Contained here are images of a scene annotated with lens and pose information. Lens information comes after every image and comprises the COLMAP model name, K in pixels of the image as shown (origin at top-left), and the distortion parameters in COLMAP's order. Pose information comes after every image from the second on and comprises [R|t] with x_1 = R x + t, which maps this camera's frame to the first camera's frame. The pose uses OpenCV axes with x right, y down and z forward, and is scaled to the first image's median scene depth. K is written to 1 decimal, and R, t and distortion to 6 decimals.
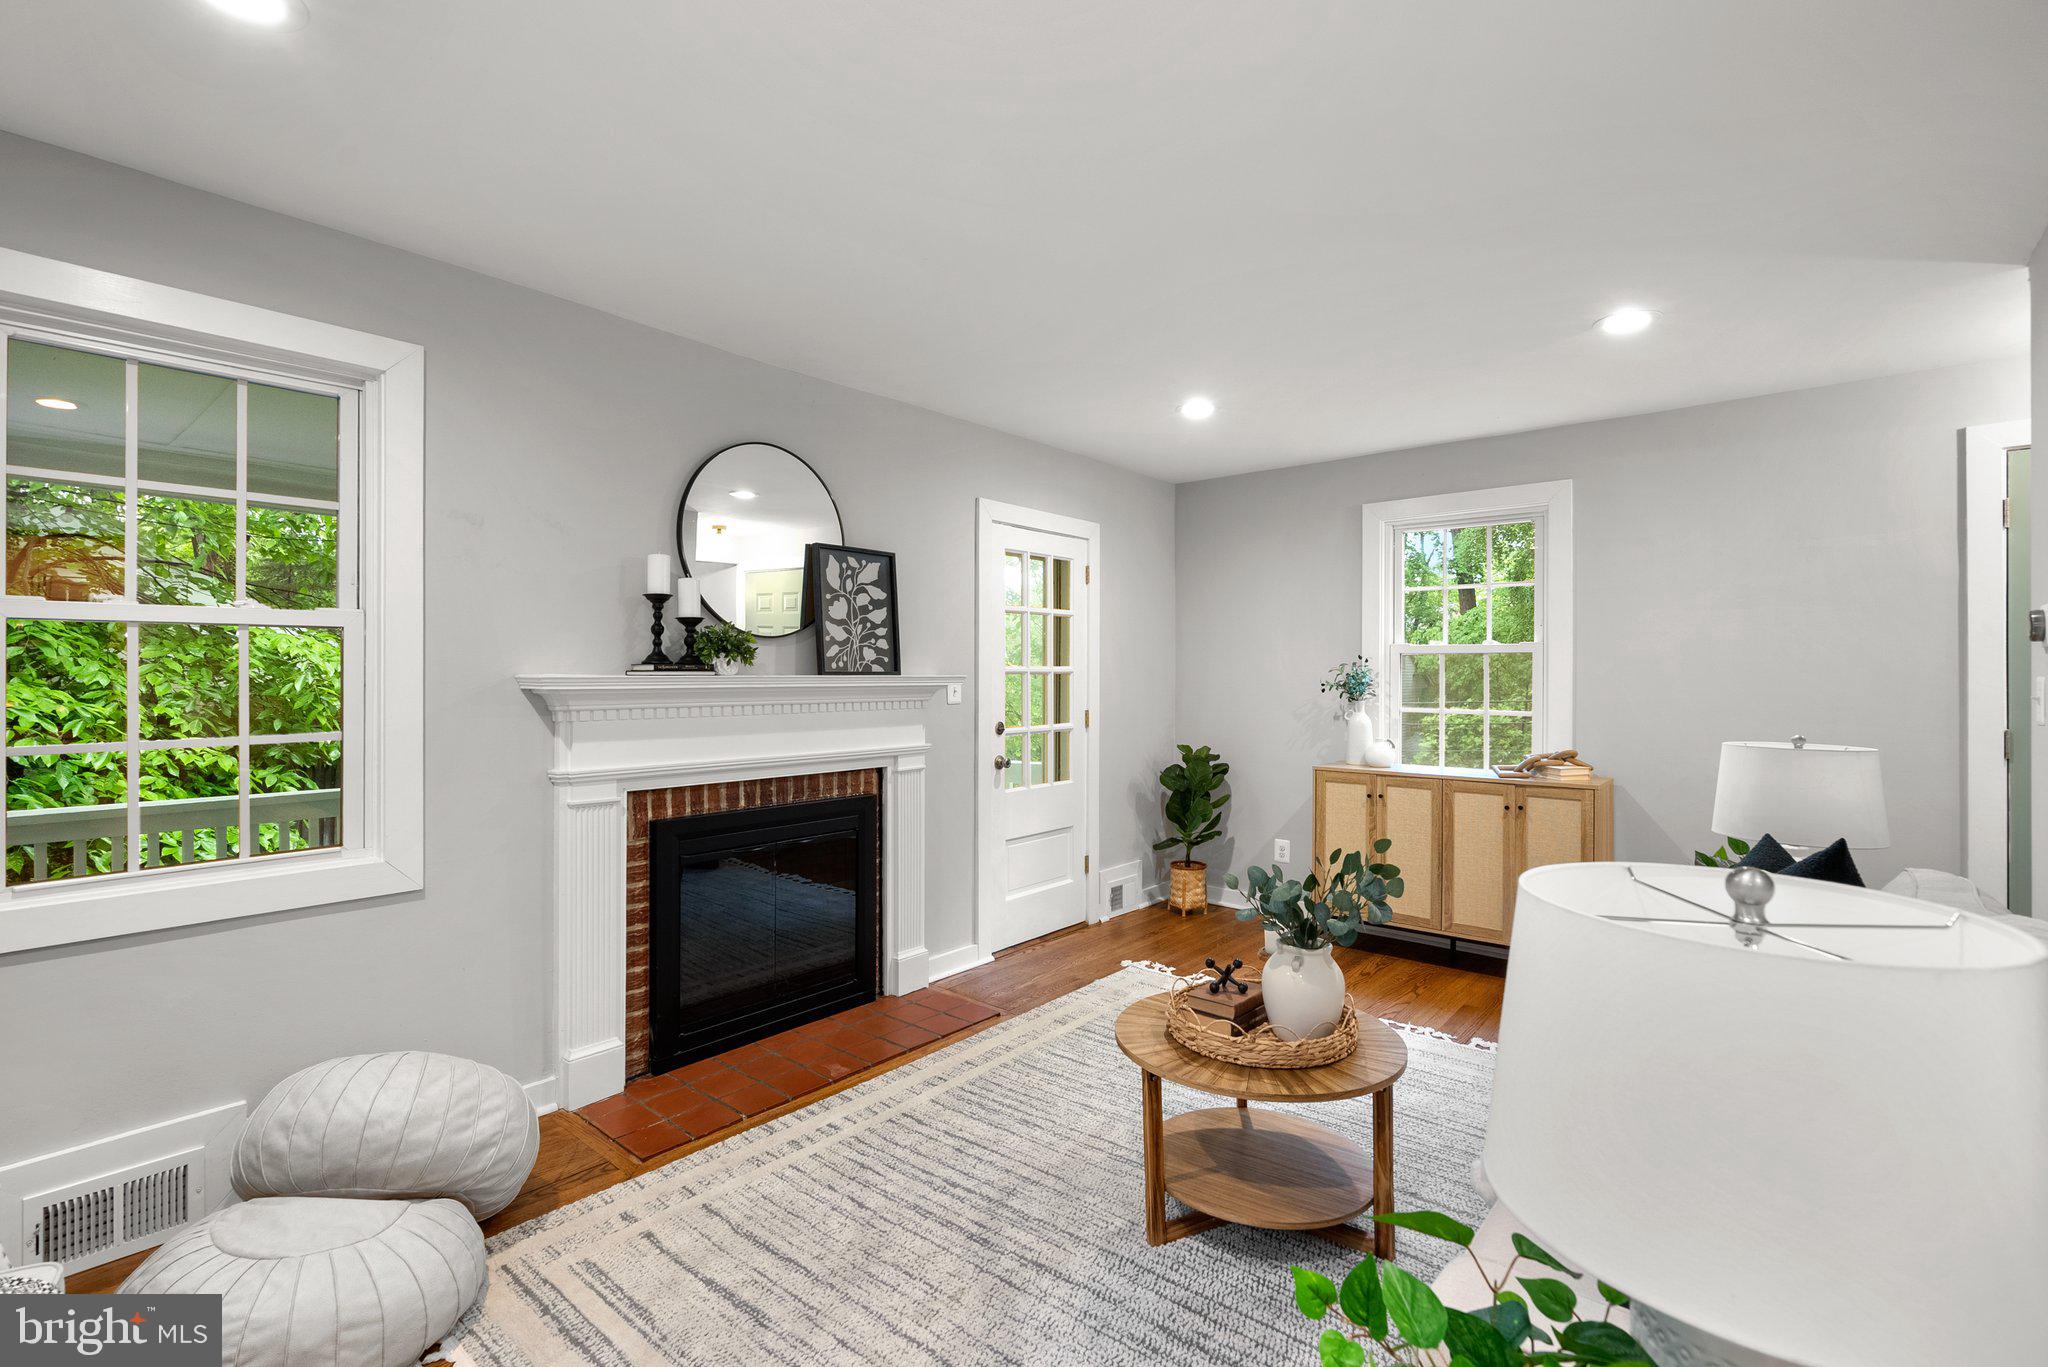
lens RADIAL K [[944.1, 0, 1018.3], [0, 944.1, 683.6], [0, 0, 1]] dist [-0.001058, -0.000052]
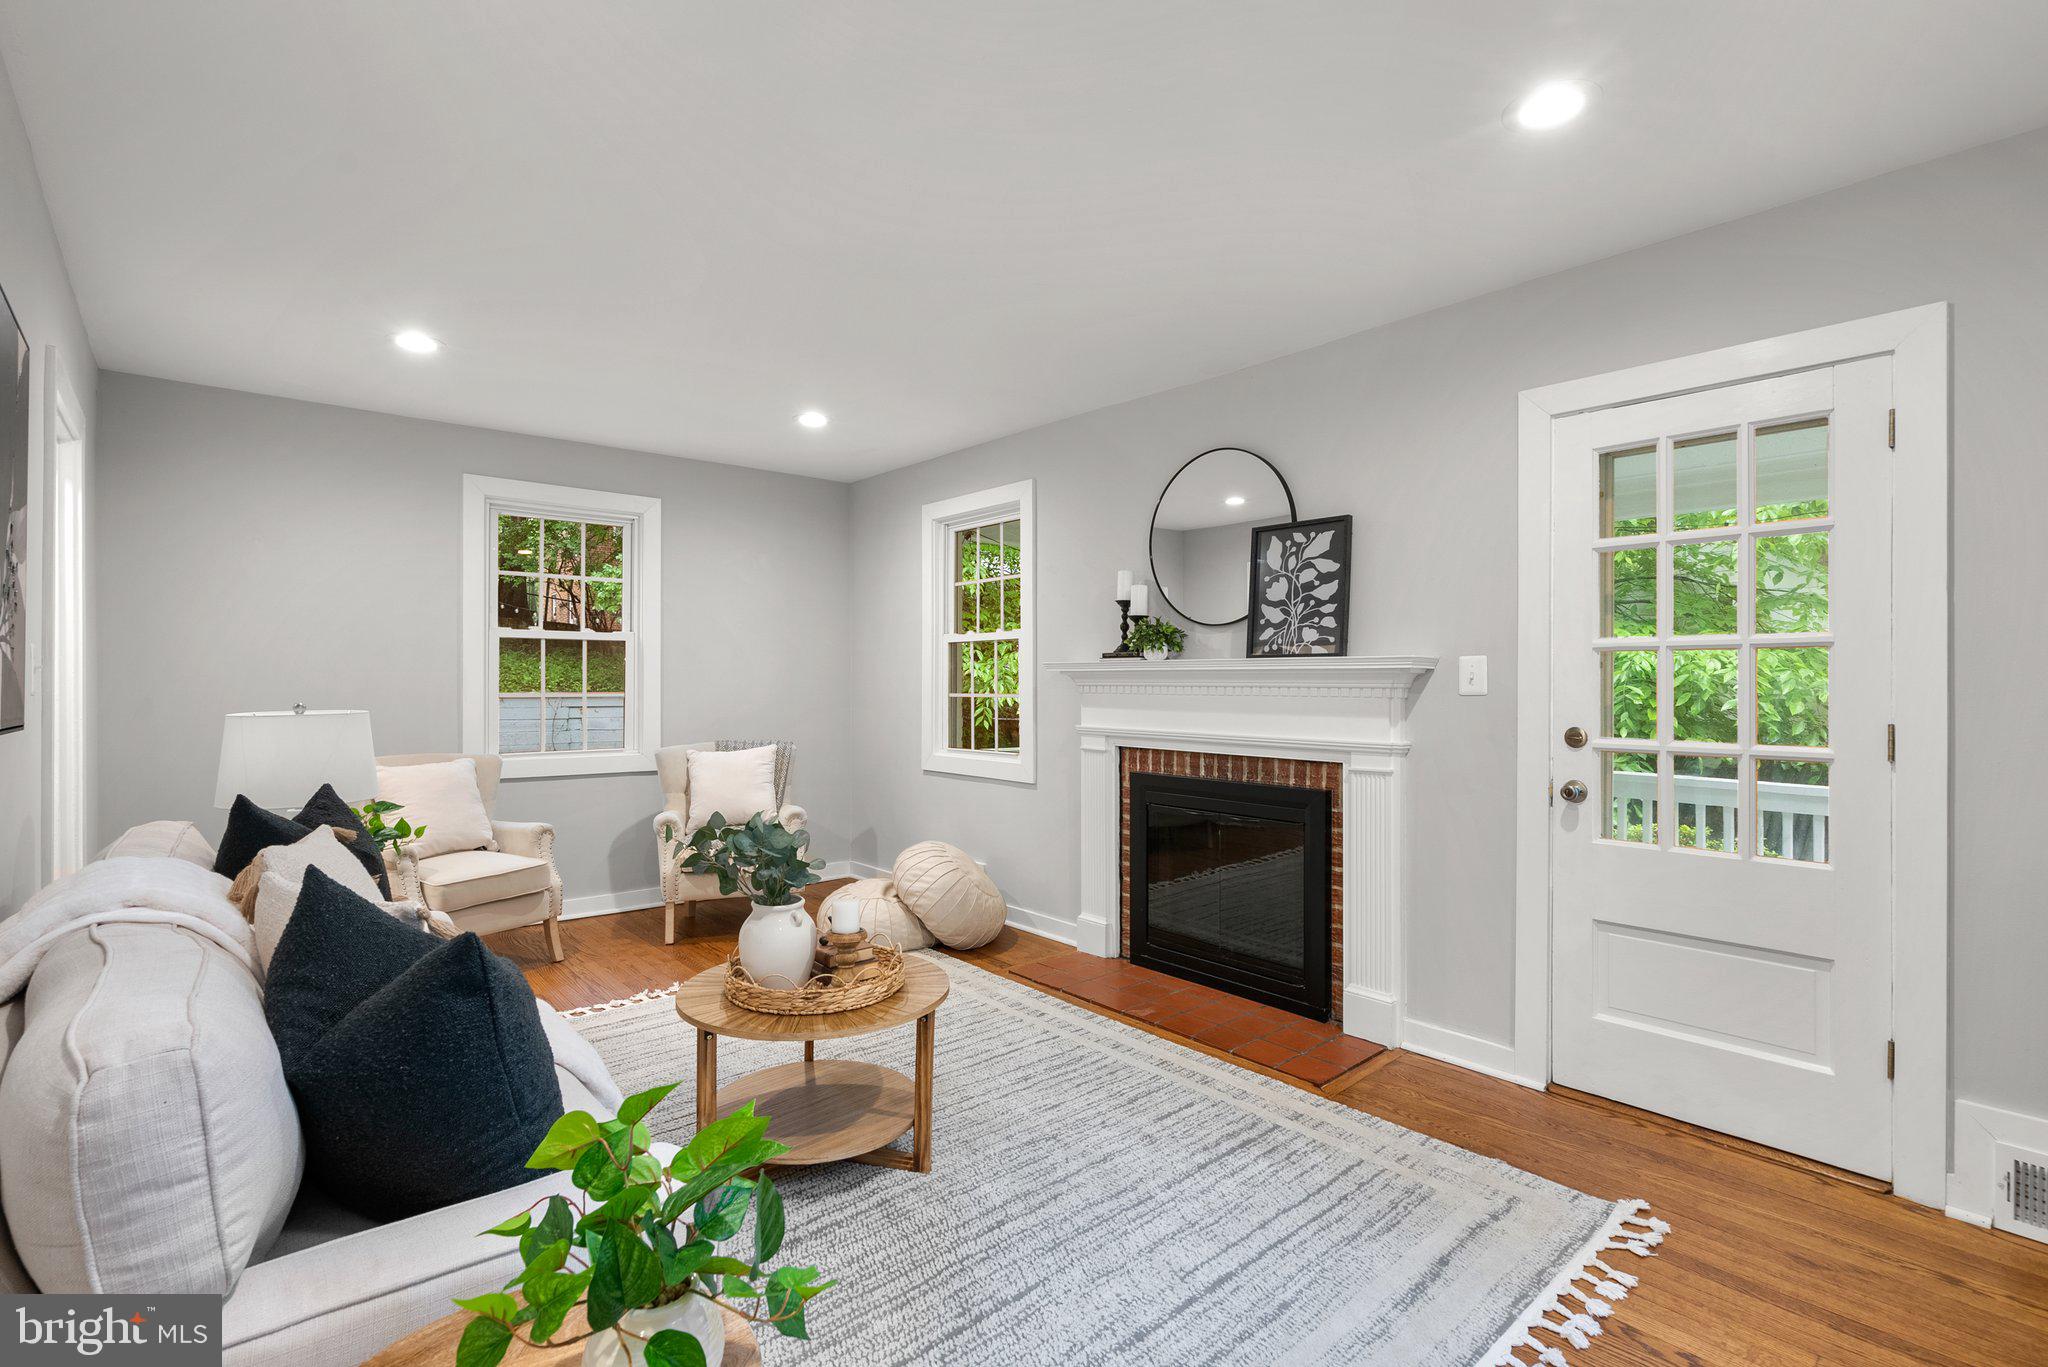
lens RADIAL K [[944.1, 0, 1018.3], [0, 944.1, 683.6], [0, 0, 1]] dist [-0.001058, -0.000052]
pose [[-0.155987, 0.005385, -0.987744, 0.797094], [-0.009065, 0.999935, 0.006884, 0.012446], [0.987717, 0.010027, -0.155928, 0.876113]]
